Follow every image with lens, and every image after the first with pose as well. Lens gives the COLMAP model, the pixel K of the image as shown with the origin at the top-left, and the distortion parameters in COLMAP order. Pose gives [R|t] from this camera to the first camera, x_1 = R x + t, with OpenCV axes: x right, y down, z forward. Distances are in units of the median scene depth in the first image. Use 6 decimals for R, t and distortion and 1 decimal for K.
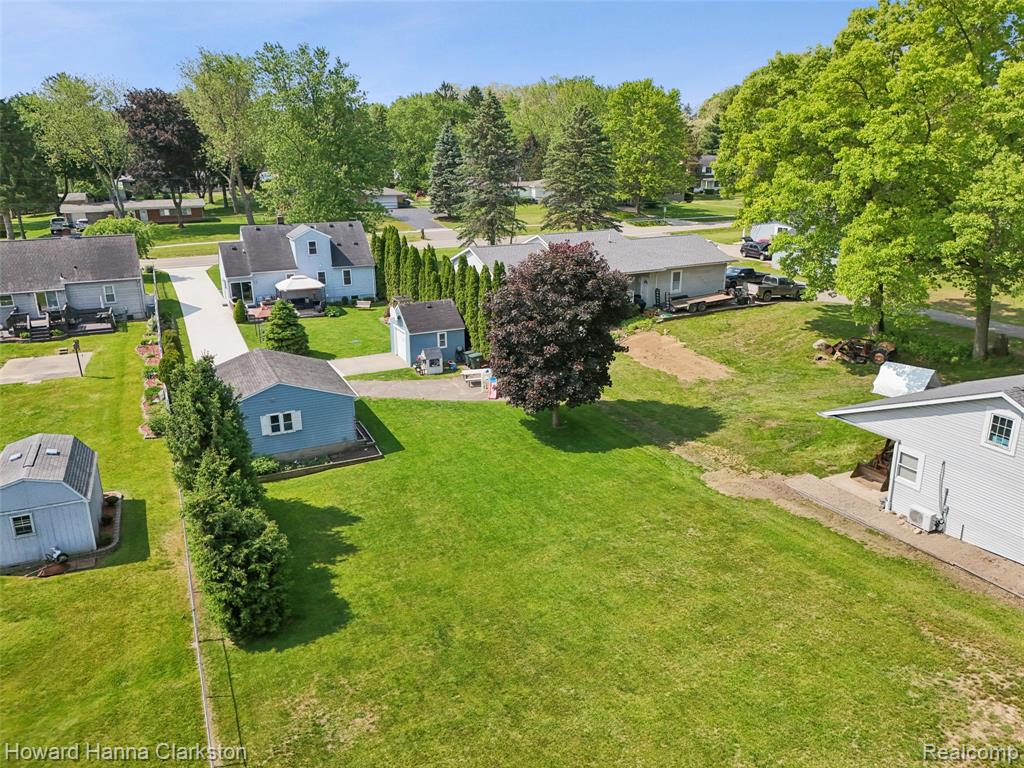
lens RADIAL K [[737.0, 0, 511.3], [0, 737.0, 383.7], [0, 0, 1]] dist [0.012690, 0.001719]
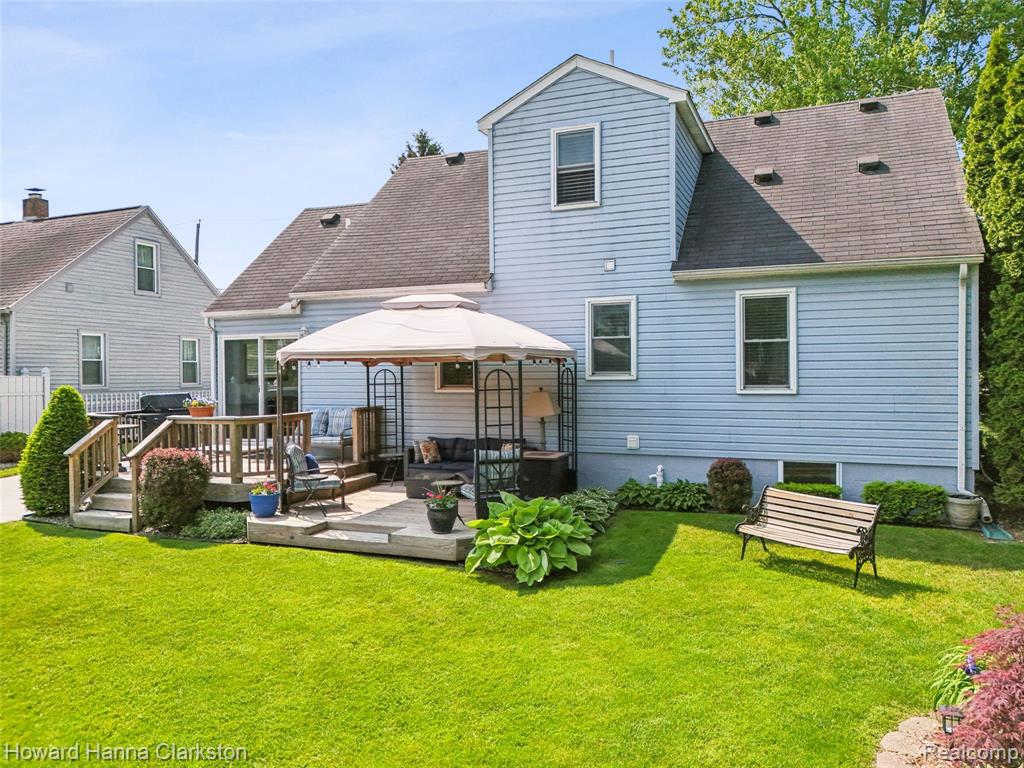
lens RADIAL K [[737.0, 0, 510.2], [0, 737.0, 385.7], [0, 0, 1]] dist [0.012690, 0.001719]
pose [[0.654603, 0.010726, -0.755897, -0.139341], [-0.223762, 0.957843, -0.180185, -0.094924], [0.722098, 0.287090, 0.629407, 0.866168]]
